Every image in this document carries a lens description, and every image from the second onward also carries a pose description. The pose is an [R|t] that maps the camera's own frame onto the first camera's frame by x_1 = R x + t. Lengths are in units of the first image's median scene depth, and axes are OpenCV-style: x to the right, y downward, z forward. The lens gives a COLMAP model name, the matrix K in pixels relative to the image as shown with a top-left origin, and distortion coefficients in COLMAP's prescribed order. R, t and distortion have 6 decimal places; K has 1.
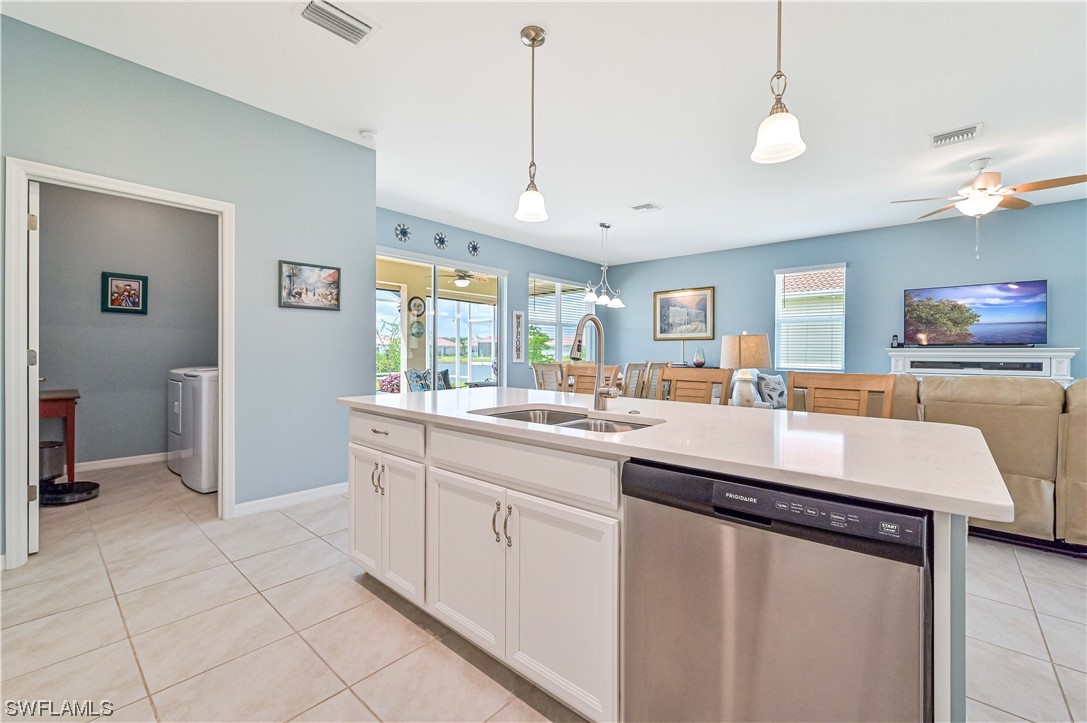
lens RADIAL K [[456.6, 0, 548.4], [0, 456.6, 354.3], [0, 0, 1]] dist [0.003649, 0.000655]
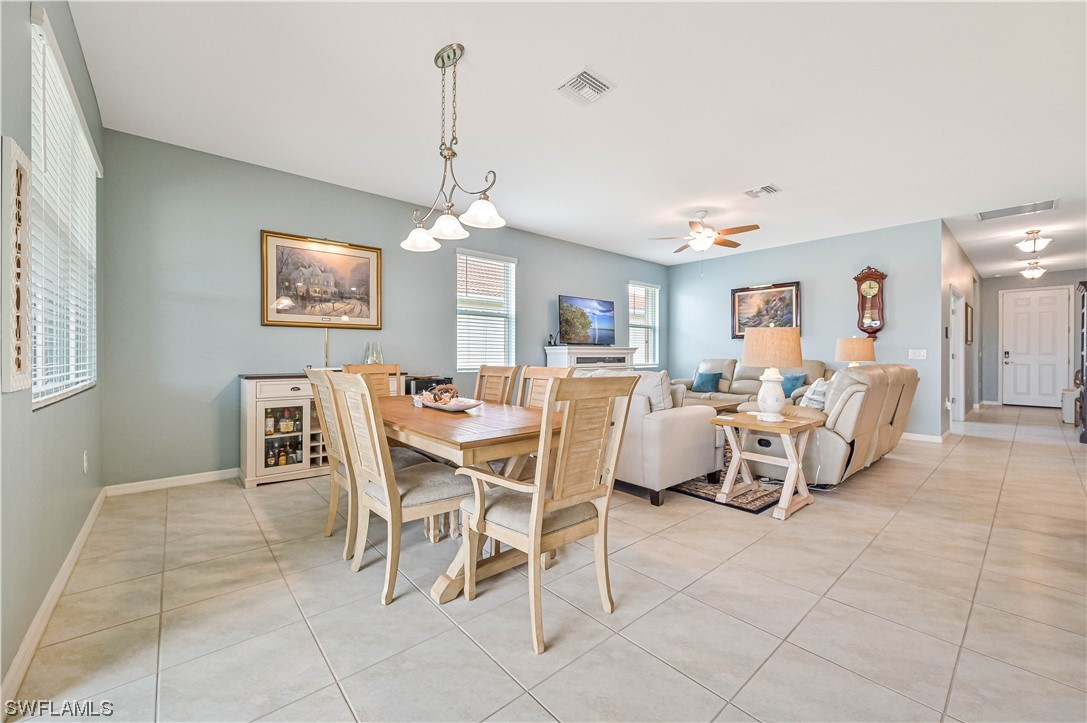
lens RADIAL K [[430.1, 0, 546.8], [0, 430.1, 354.6], [0, 0, 1]] dist [-0.001604, -0.000028]
pose [[0.129825, -0.005910, 0.991519, -0.313554], [0.004098, 0.999977, 0.005424, 0.001399], [-0.991528, 0.003360, 0.129847, 0.977719]]
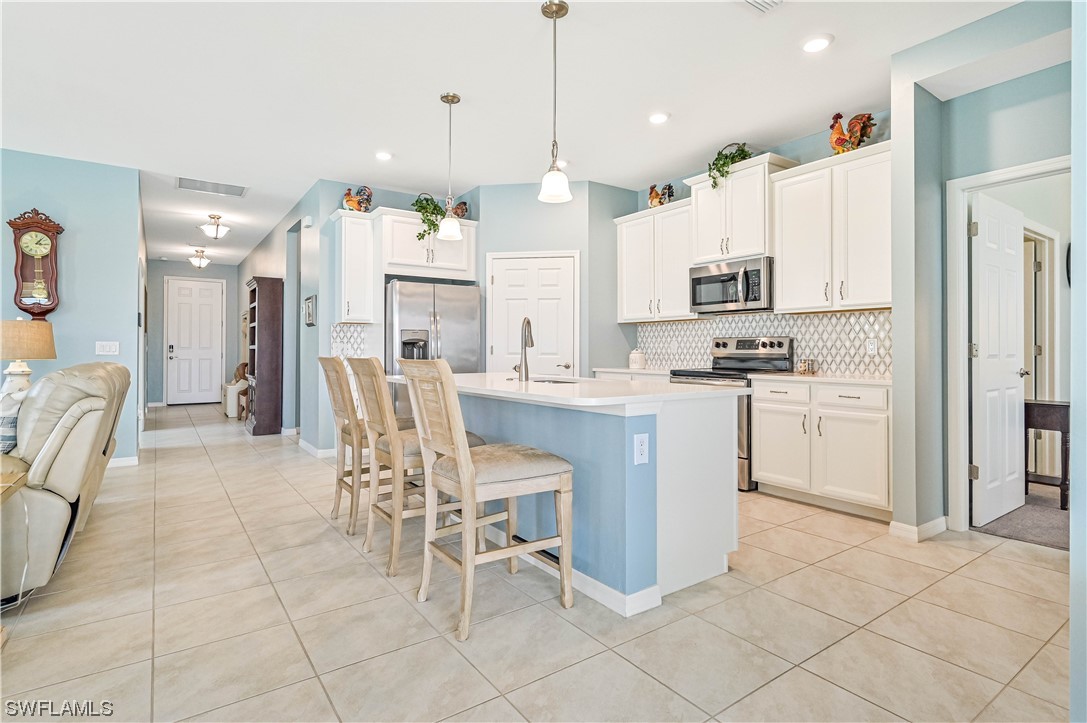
lens RADIAL K [[552.5, 0, 546.6], [0, 552.5, 343.5], [0, 0, 1]] dist [-0.007598, 0.000746]
pose [[-0.972506, -0.003843, 0.232847, -0.131308], [-0.005148, 0.999974, -0.004998, 0.003292], [-0.232822, -0.006060, -0.972500, 0.976324]]
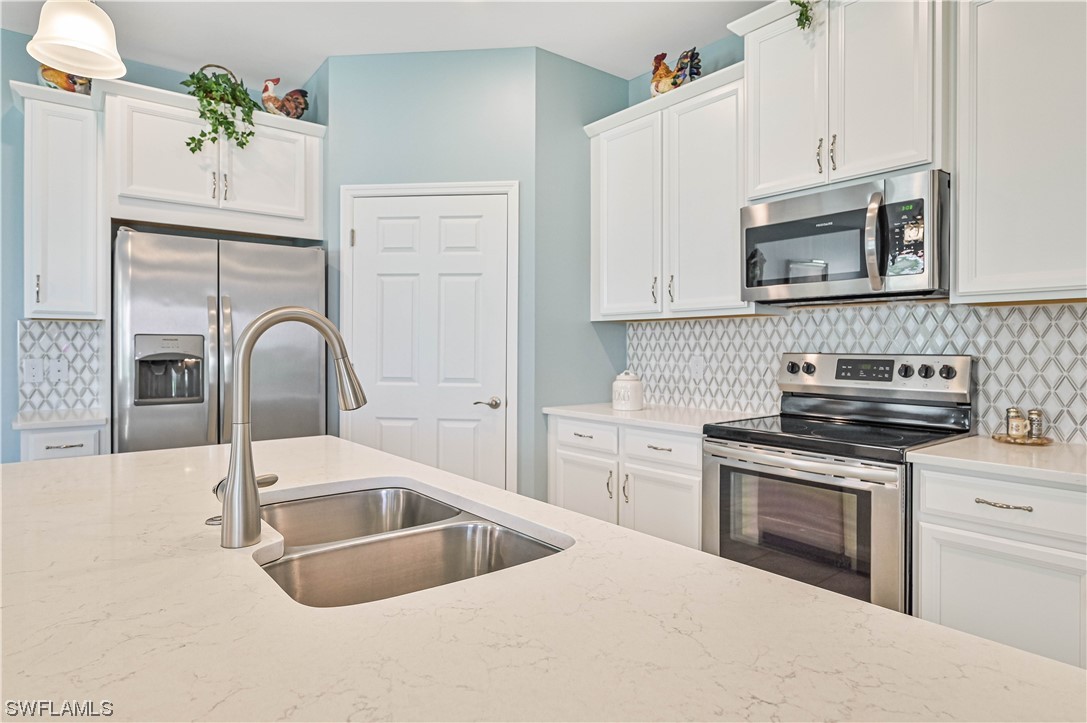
lens RADIAL K [[637.2, 0, 544.1], [0, 637.2, 348.4], [0, 0, 1]] dist [0.005867, -0.000398]
pose [[-0.984008, -0.008336, 0.177932, -0.084615], [-0.007162, 0.999948, 0.007240, -0.019433], [-0.177983, 0.005850, -0.984016, 0.548262]]
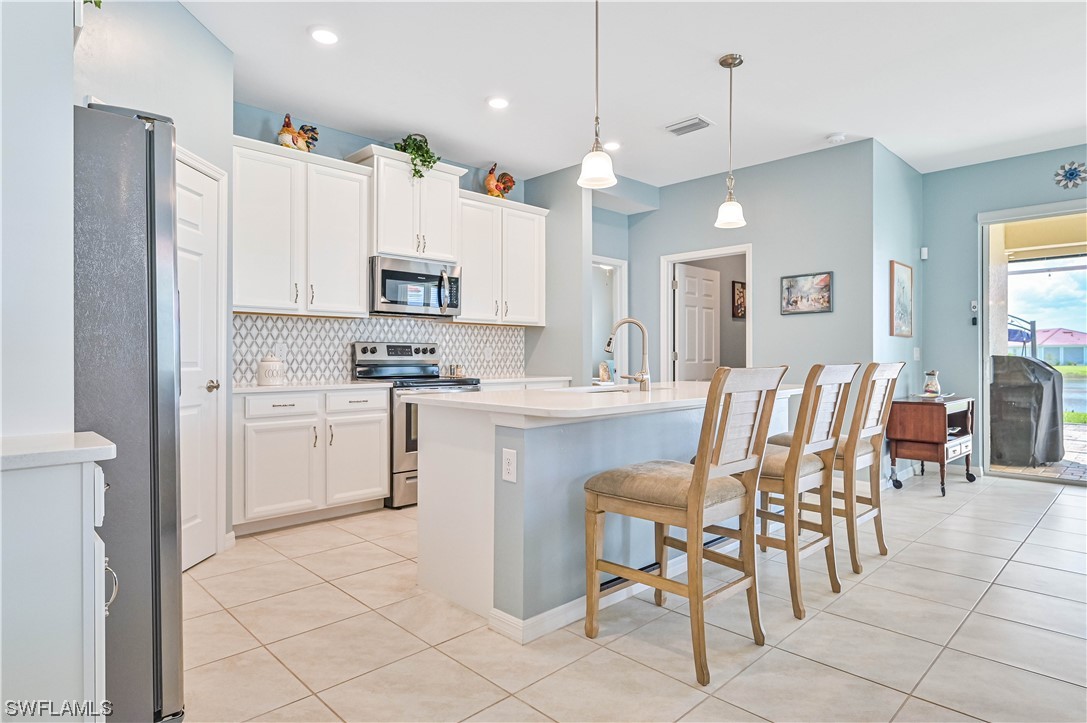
lens RADIAL K [[607.6, 0, 544.1], [0, 607.6, 353.1], [0, 0, 1]] dist [0.002273, -0.001714]
pose [[-0.074351, -0.012262, -0.997157, 0.671127], [-0.005108, 0.999916, -0.011915, 0.012884], [0.997219, 0.004208, -0.074407, 0.305377]]
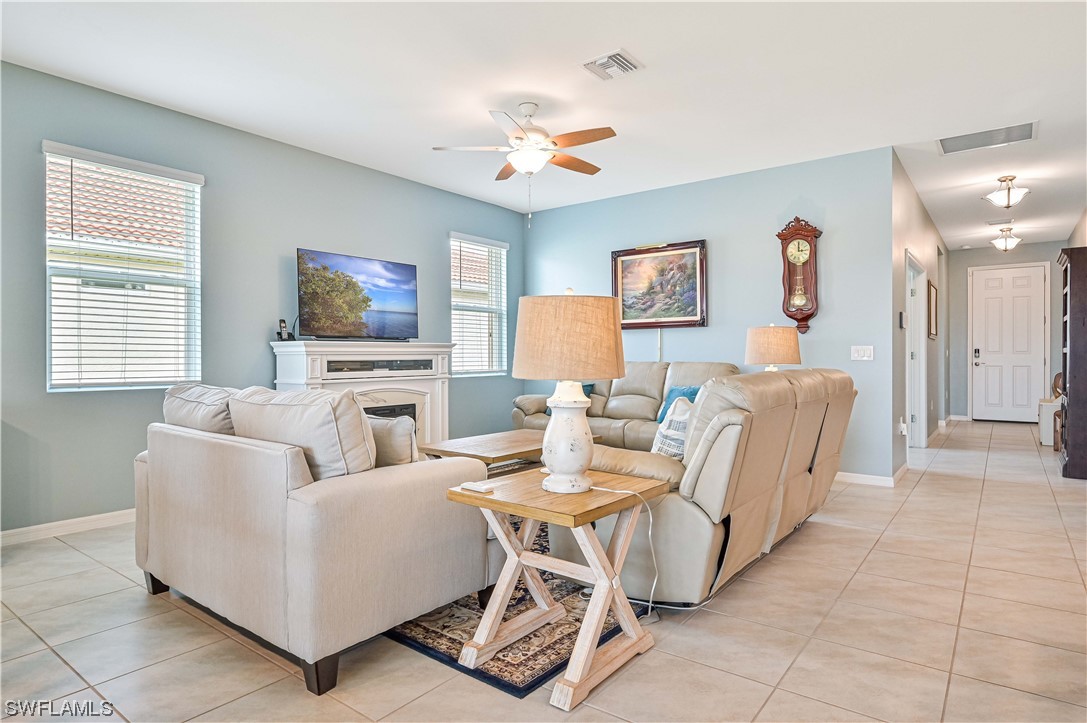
lens RADIAL K [[607.6, 0, 550.1], [0, 607.6, 358.2], [0, 0, 1]] dist [0.002273, -0.001714]
pose [[-0.076407, -0.009588, 0.997031, -0.089059], [0.007924, 0.999916, 0.010223, 0.004870], [-0.997045, 0.008682, -0.076325, 0.788414]]
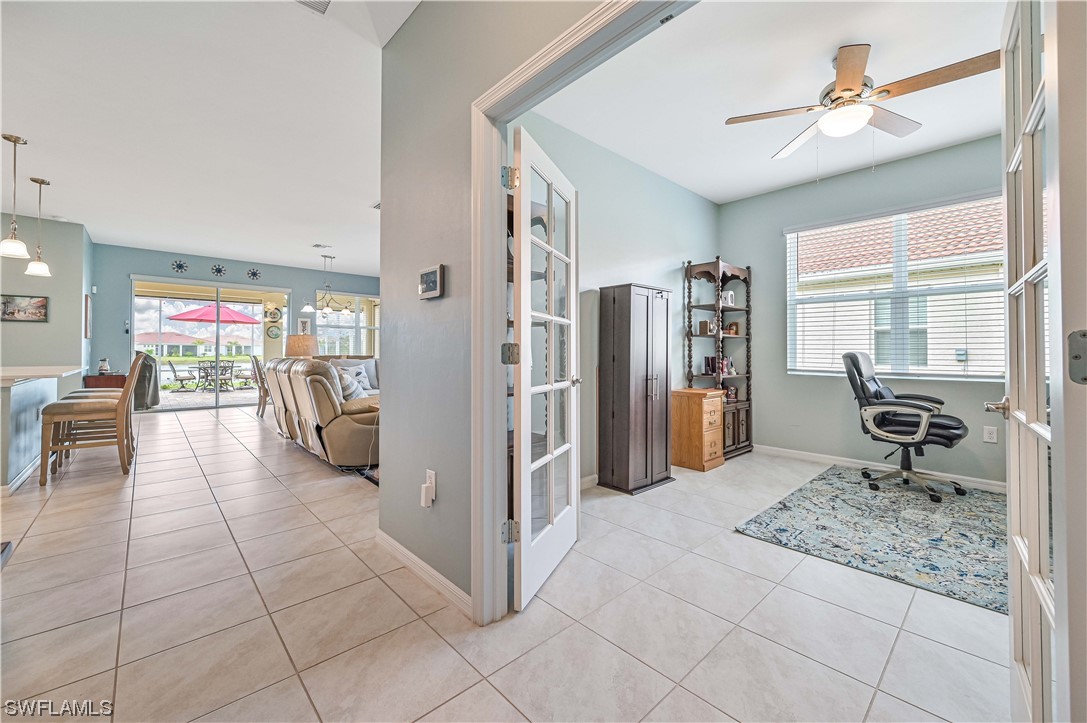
lens RADIAL K [[430.1, 0, 544.6], [0, 430.1, 350.4], [0, 0, 1]] dist [-0.001604, -0.000028]
pose [[0.994723, -0.002644, -0.102567, 1.040739], [0.001727, 0.999958, -0.009029, 0.017309], [0.102586, 0.008804, 0.994685, -0.260338]]
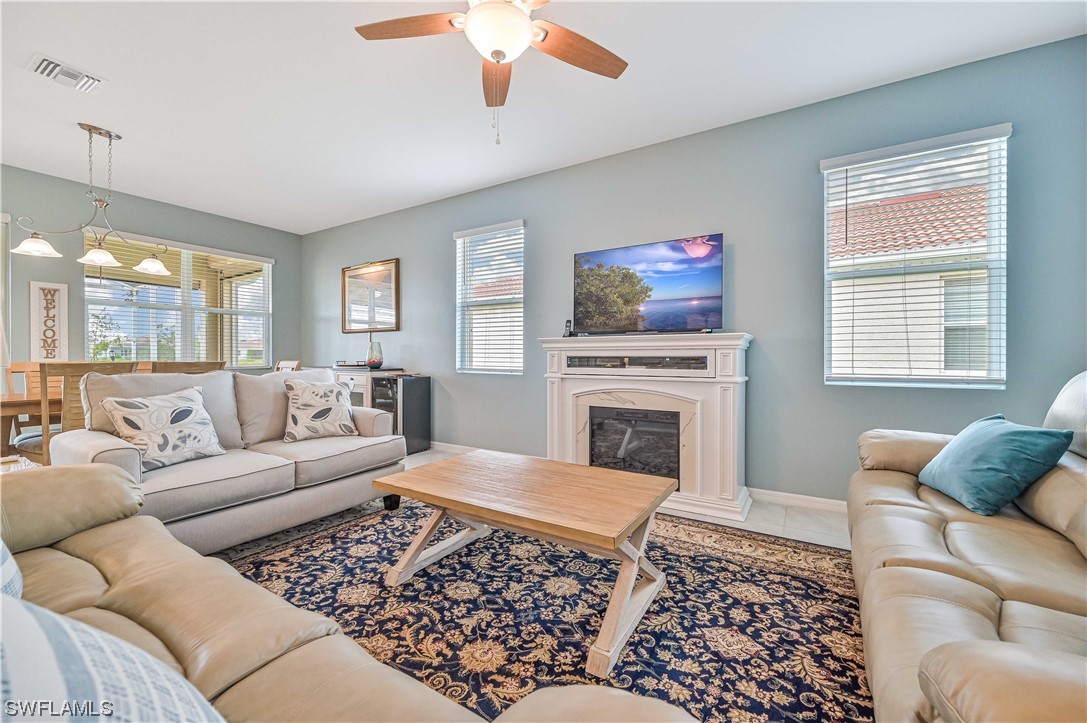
lens RADIAL K [[430.1, 0, 546.6], [0, 430.1, 355.2], [0, 0, 1]] dist [-0.001604, -0.000028]
pose [[0.985285, -0.005365, 0.170834, 0.684548], [0.006087, 0.999975, -0.003701, 0.015531], [-0.170810, 0.004686, 0.985293, 0.401717]]
